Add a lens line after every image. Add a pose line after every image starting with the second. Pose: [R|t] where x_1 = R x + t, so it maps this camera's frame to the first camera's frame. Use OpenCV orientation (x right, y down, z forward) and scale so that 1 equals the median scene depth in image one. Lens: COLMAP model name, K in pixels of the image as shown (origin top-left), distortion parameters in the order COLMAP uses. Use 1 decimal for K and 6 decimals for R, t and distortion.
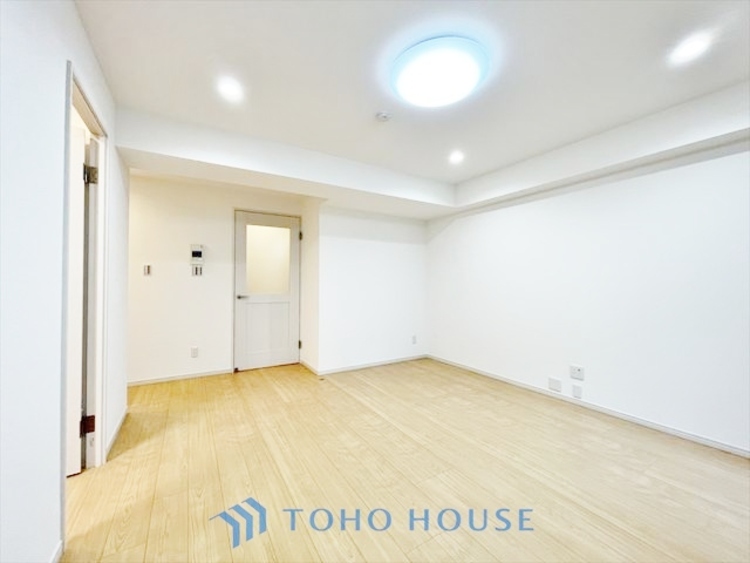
lens RADIAL K [[303.5, 0, 373.2], [0, 303.5, 281.8], [0, 0, 1]] dist [0.005436, 0.001775]
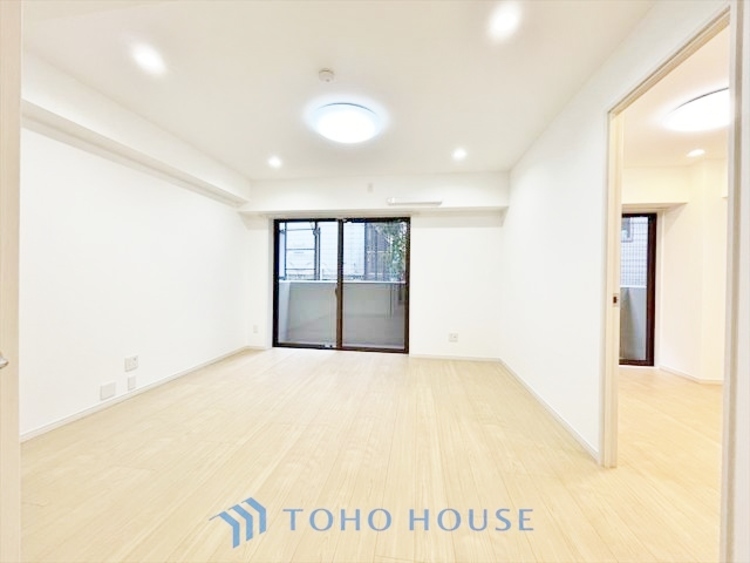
lens RADIAL K [[303.5, 0, 372.3], [0, 303.5, 281.2], [0, 0, 1]] dist [0.005436, 0.001775]
pose [[-0.767319, -0.019366, 0.640974, -0.447691], [-0.016375, 0.999810, 0.010605, 0.020985], [-0.641057, -0.002359, -0.767490, 1.118166]]
